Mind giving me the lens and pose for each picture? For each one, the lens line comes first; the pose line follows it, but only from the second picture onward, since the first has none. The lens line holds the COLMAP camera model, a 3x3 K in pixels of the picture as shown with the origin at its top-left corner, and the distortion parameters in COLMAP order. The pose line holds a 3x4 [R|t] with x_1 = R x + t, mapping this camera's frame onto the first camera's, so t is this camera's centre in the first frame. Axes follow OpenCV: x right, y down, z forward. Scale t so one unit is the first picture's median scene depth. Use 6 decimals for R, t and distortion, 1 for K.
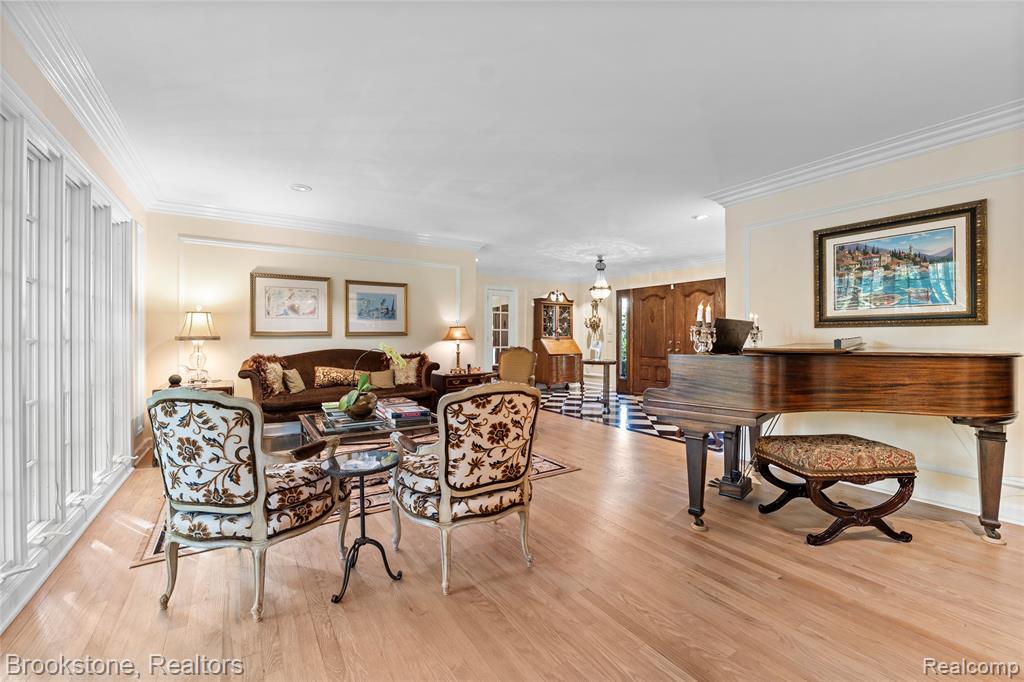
lens RADIAL K [[423.6, 0, 510.2], [0, 423.6, 338.3], [0, 0, 1]] dist [-0.012651, 0.000113]
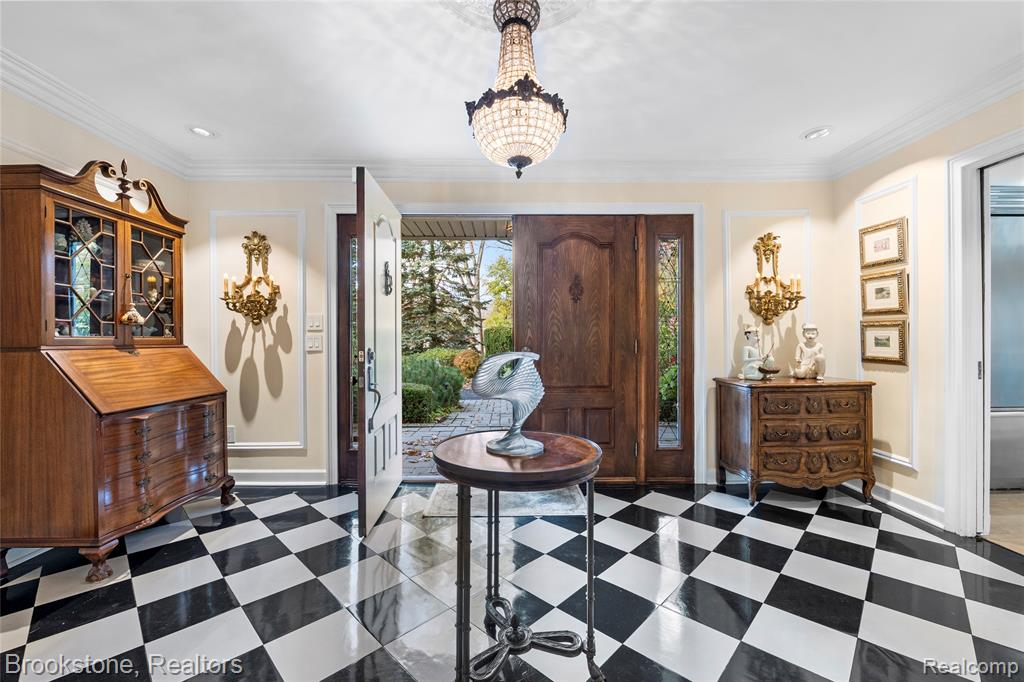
lens RADIAL K [[423.6, 0, 510.0], [0, 423.6, 338.7], [0, 0, 1]] dist [-0.012651, 0.000113]
pose [[0.531820, -0.002214, 0.846854, 0.015632], [0.006480, 0.999978, -0.001455, -0.001074], [-0.846832, 0.006262, 0.531823, 0.646637]]
